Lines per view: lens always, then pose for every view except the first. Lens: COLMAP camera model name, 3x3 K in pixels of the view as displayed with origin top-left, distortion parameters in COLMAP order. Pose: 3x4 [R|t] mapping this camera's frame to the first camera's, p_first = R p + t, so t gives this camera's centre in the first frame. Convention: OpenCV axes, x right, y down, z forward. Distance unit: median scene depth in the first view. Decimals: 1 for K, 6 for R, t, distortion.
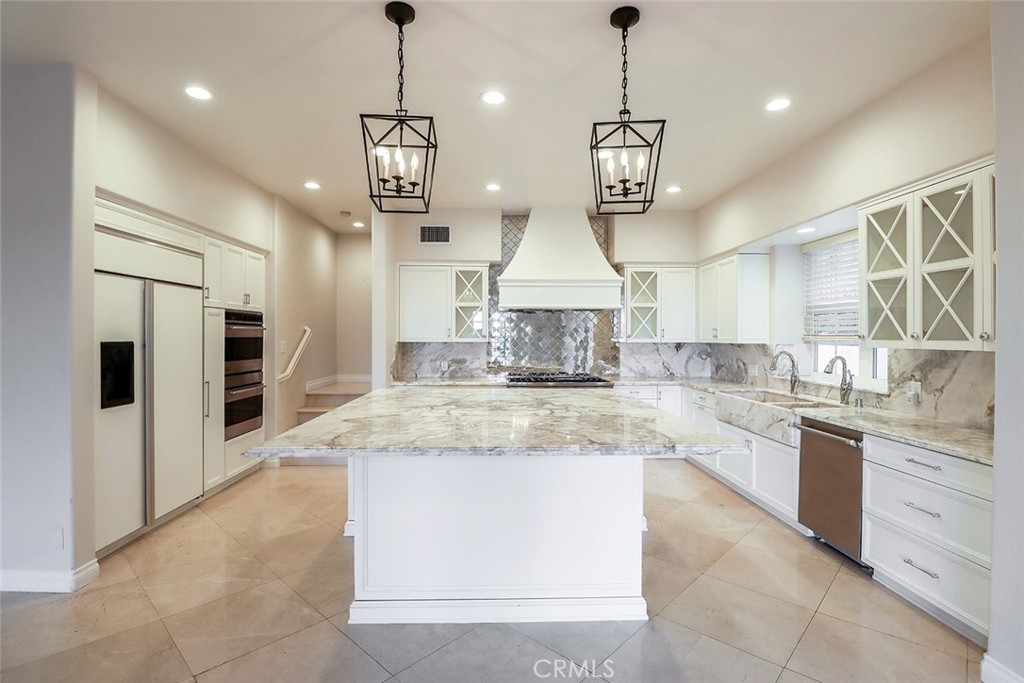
lens RADIAL K [[483.5, 0, 506.7], [0, 483.5, 336.4], [0, 0, 1]] dist [-0.017022, -0.001639]
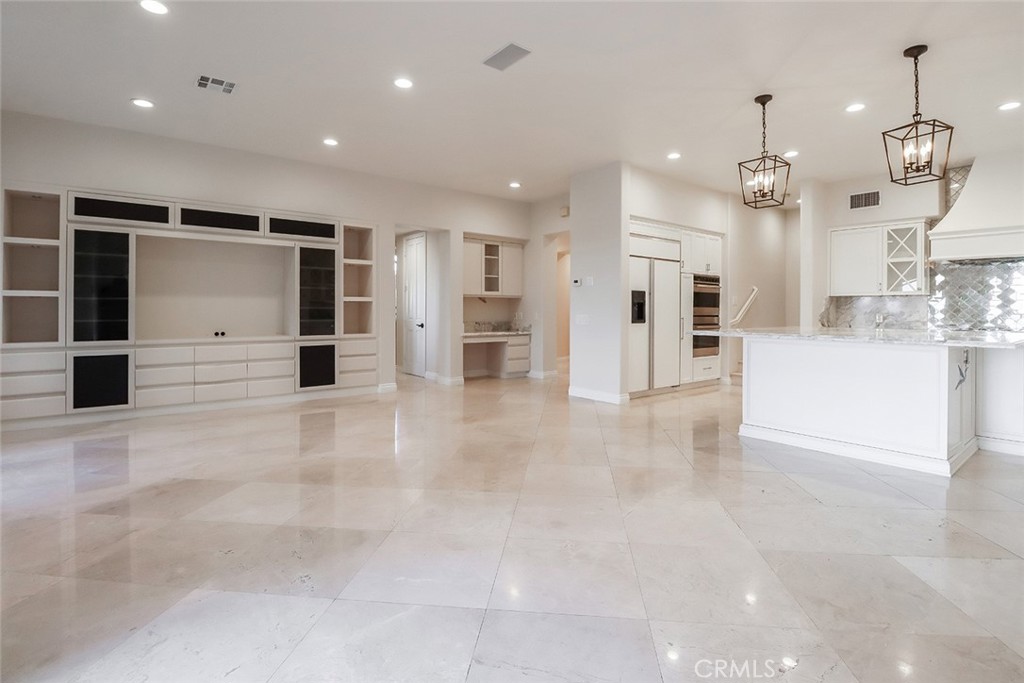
lens RADIAL K [[483.5, 0, 520.0], [0, 483.5, 311.9], [0, 0, 1]] dist [-0.017022, -0.001639]
pose [[0.604249, 0.004466, -0.796783, 0.340435], [-0.005043, 0.999986, 0.001780, 0.069245], [0.796780, 0.002943, 0.604263, -0.422890]]
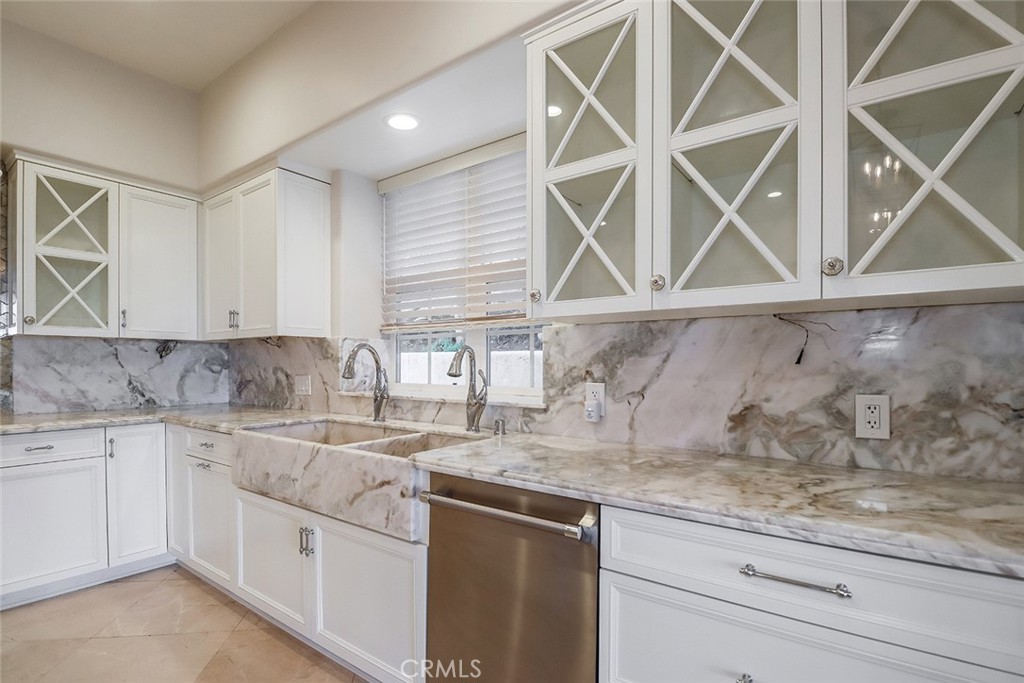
lens RADIAL K [[483.5, 0, 504.9], [0, 483.5, 371.3], [0, 0, 1]] dist [-0.017022, -0.001639]
pose [[0.617649, -0.011713, 0.786367, 0.243758], [0.000084, 0.999890, 0.014827, 0.053461], [-0.786454, -0.009092, 0.617582, 0.533558]]
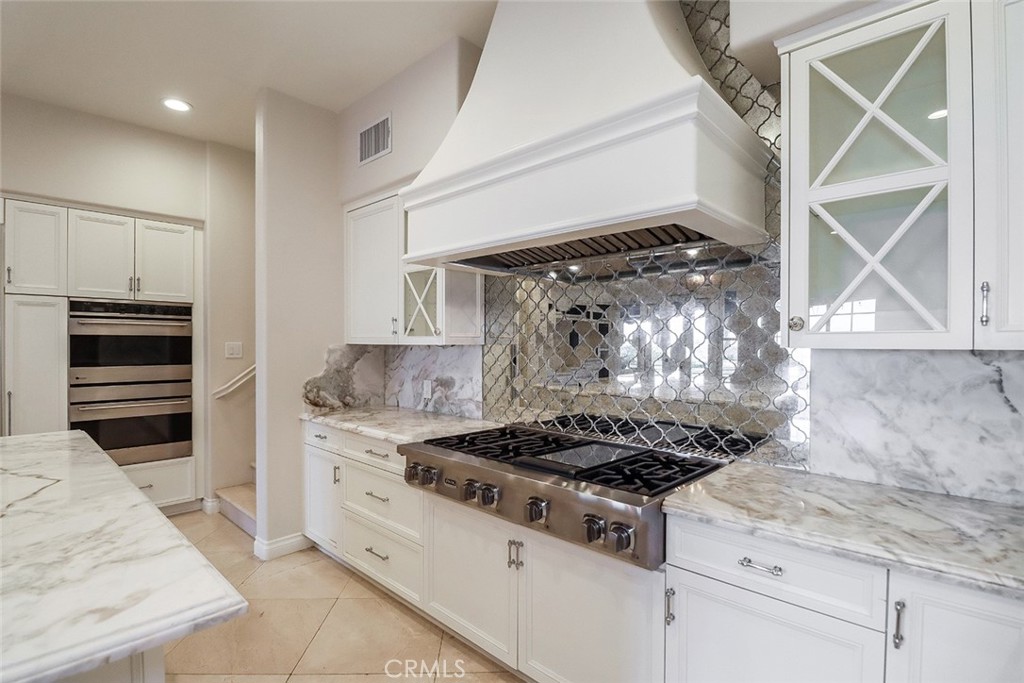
lens RADIAL K [[483.5, 0, 509.7], [0, 483.5, 347.7], [0, 0, 1]] dist [-0.017022, -0.001639]
pose [[0.712587, 0.007921, -0.701539, 0.432509], [-0.003072, 0.999962, 0.008170, 0.014311], [0.701577, -0.003666, 0.712585, 0.963848]]
